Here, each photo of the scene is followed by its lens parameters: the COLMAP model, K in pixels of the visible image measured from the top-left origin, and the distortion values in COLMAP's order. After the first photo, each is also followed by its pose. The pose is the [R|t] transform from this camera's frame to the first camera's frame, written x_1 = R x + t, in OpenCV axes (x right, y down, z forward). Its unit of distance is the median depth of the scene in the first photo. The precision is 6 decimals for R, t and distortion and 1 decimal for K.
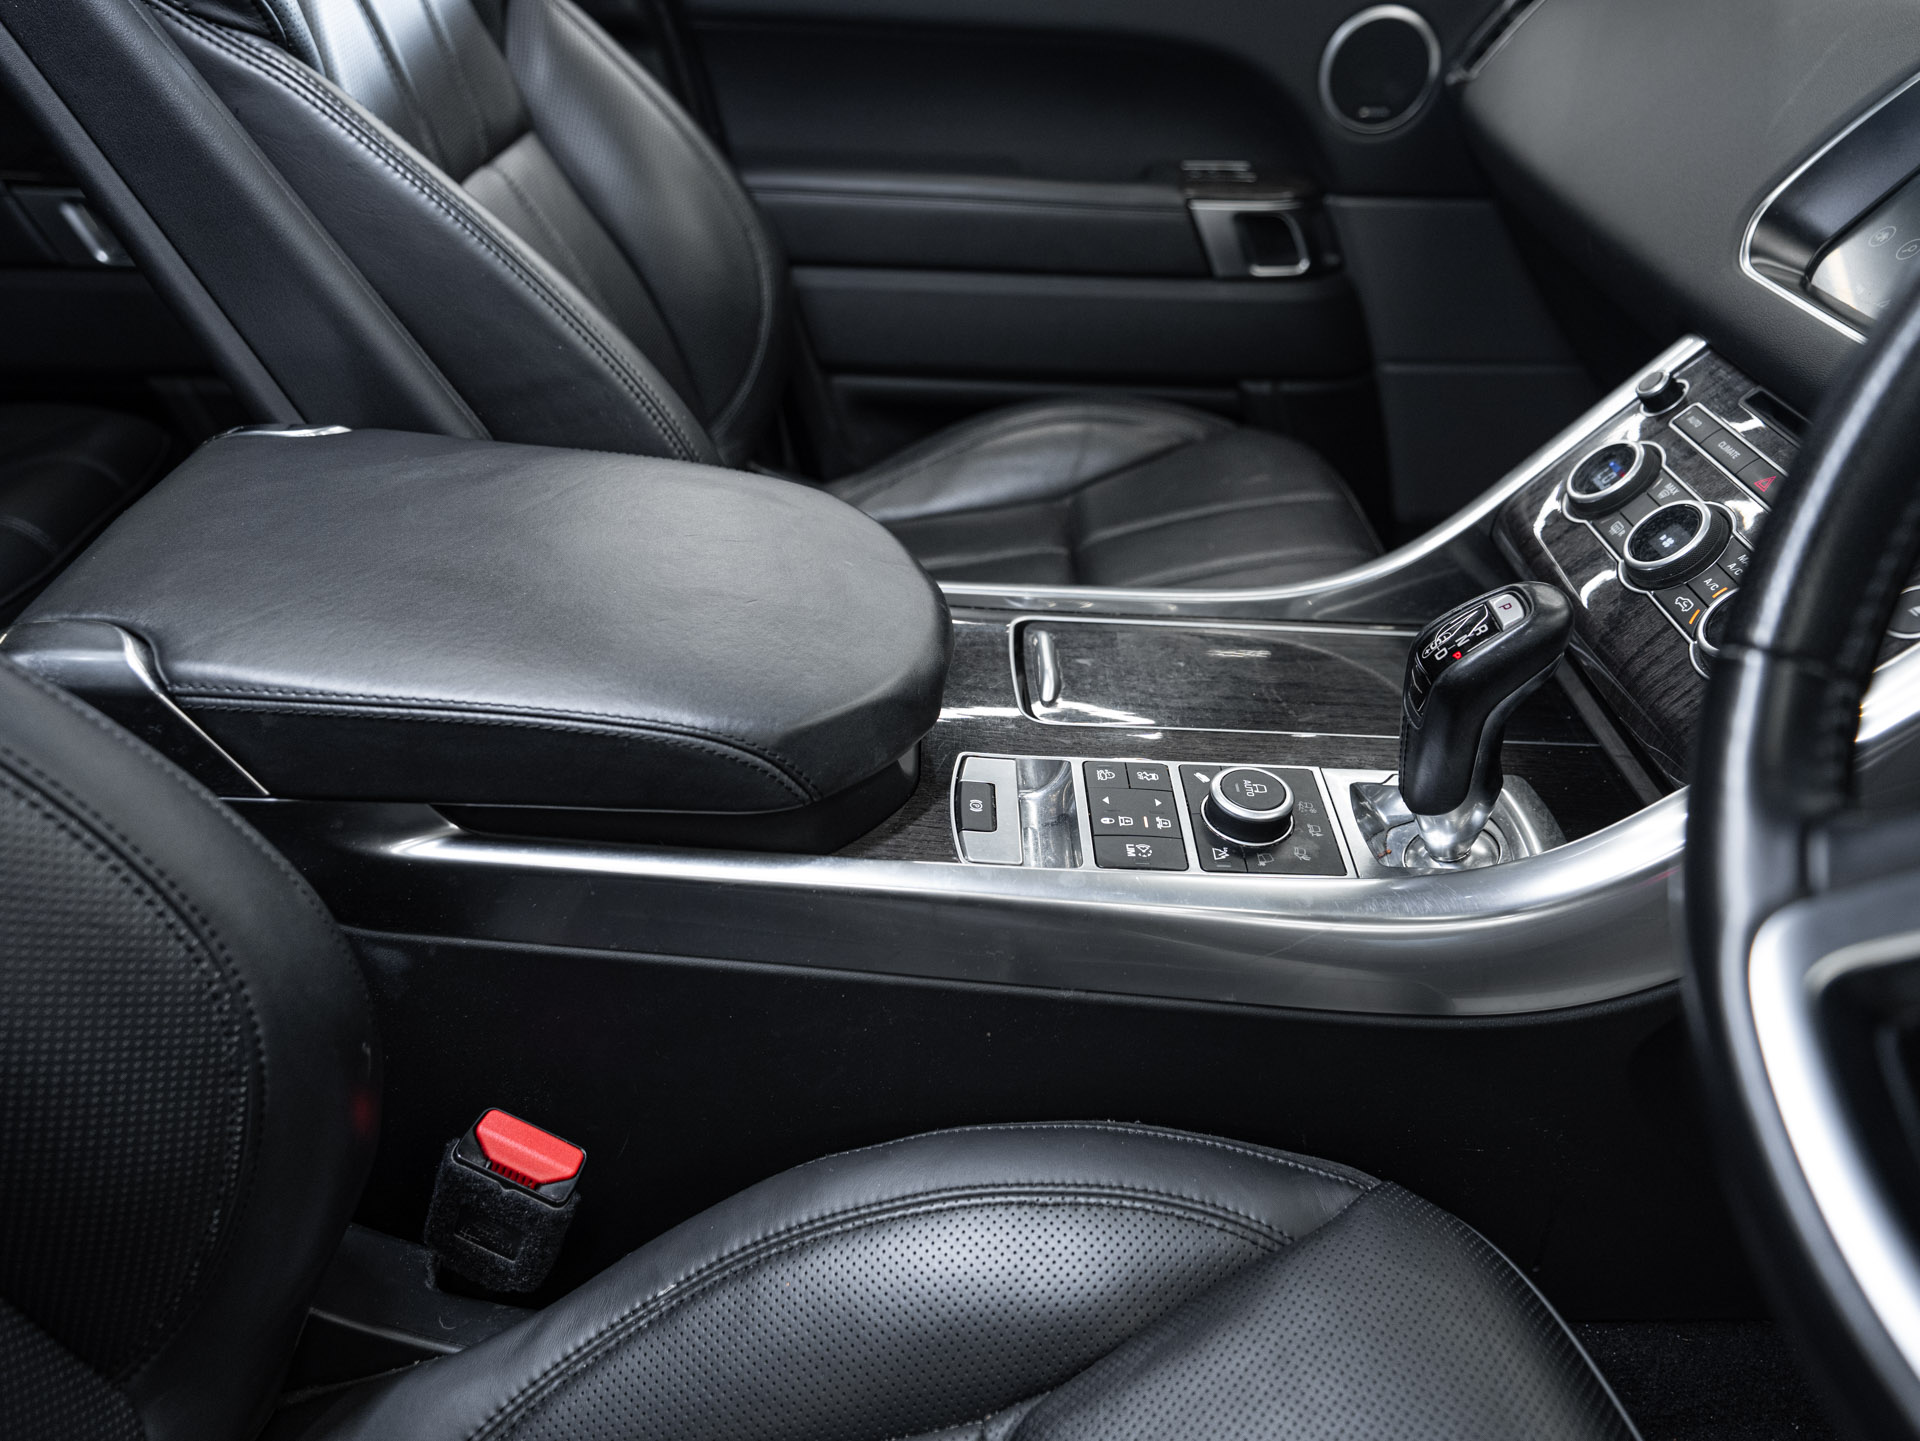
lens RADIAL K [[1414.1, 0, 960.0], [0, 1414.1, 720.5], [0, 0, 1]] dist [-0.026504, 0.058872]
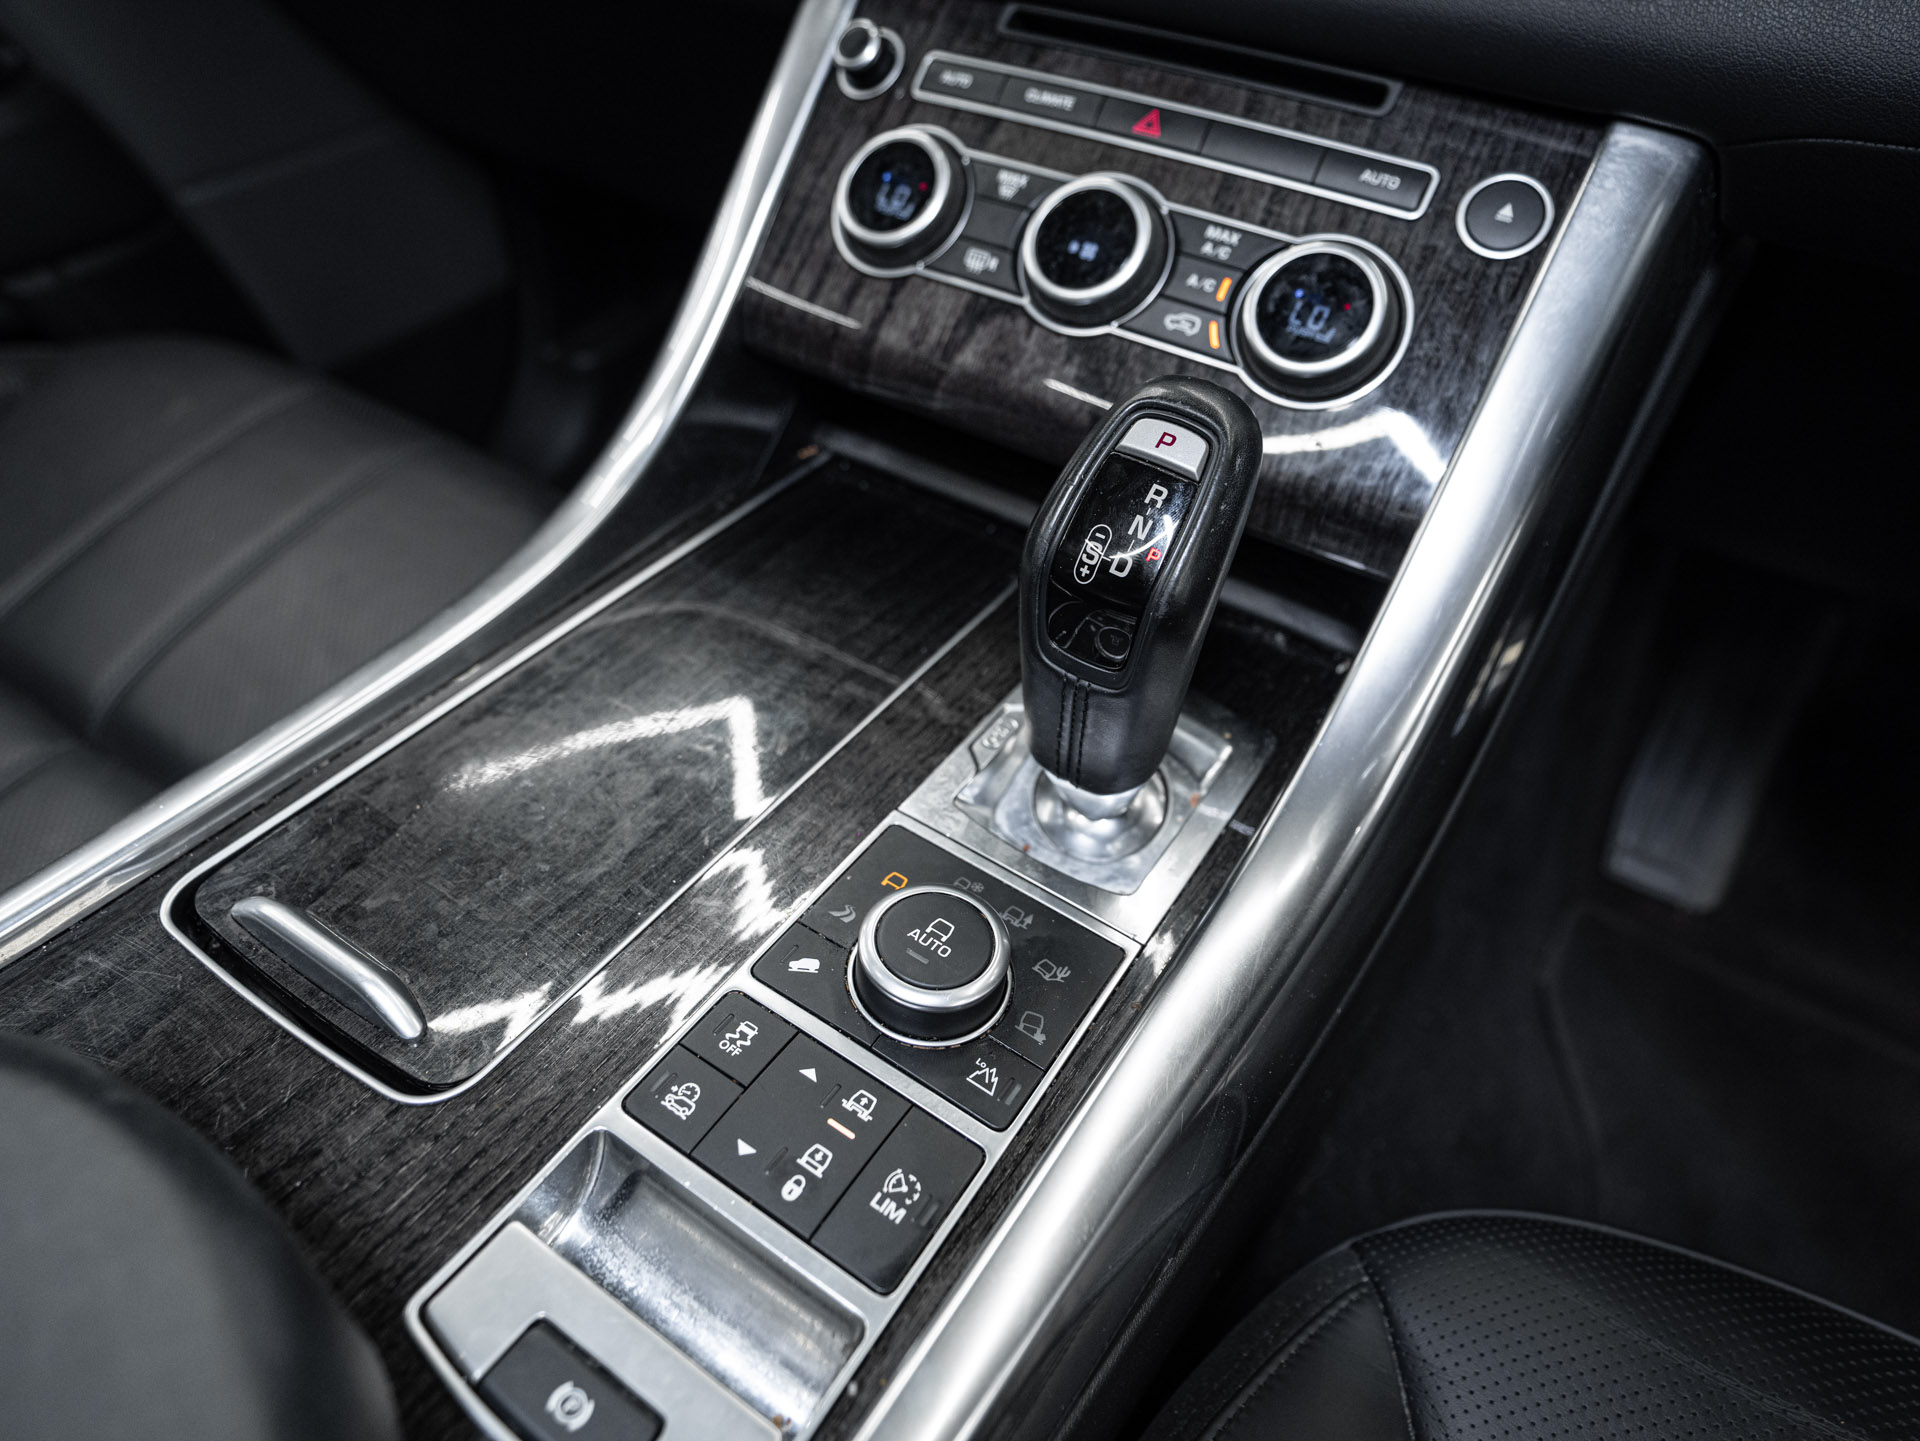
lens RADIAL K [[1252.4, 0, 947.4], [0, 1252.4, 716.6], [0, 0, 1]] dist [-0.057791, 0.066406]
pose [[0.559767, -0.568649, 0.602743, -0.030365], [0.442462, 0.820118, 0.362814, -0.182899], [-0.700634, 0.063599, 0.710681, 0.605944]]
